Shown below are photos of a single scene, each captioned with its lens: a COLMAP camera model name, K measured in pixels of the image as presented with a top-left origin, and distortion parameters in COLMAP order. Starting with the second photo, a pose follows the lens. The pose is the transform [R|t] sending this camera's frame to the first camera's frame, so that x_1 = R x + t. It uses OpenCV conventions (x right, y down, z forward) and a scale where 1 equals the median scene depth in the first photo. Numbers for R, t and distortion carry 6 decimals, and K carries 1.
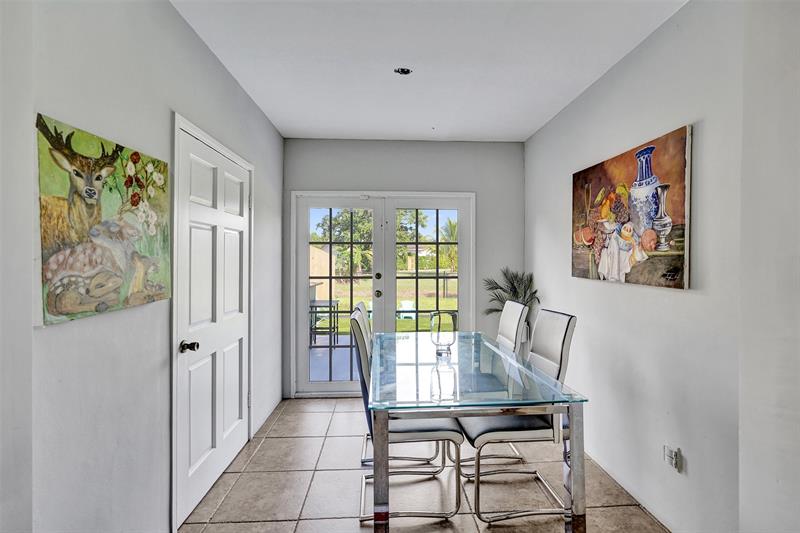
lens RADIAL K [[362.8, 0, 402.8], [0, 362.8, 265.1], [0, 0, 1]] dist [-0.008426, 0.003567]
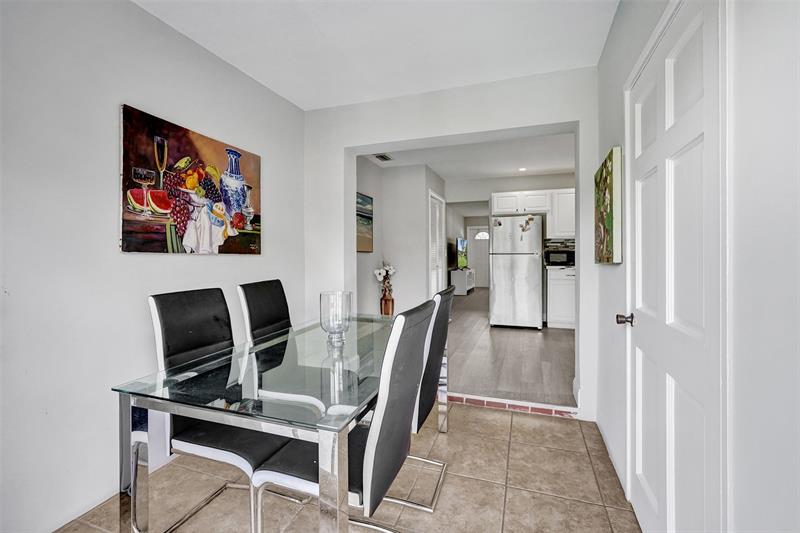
lens RADIAL K [[362.8, 0, 394.1], [0, 362.8, 245.7], [0, 0, 1]] dist [-0.008426, 0.003567]
pose [[-0.920270, 0.001548, 0.391280, -0.353715], [-0.001863, 0.999964, -0.008338, 0.031432], [-0.391279, -0.008402, -0.920234, 1.841659]]
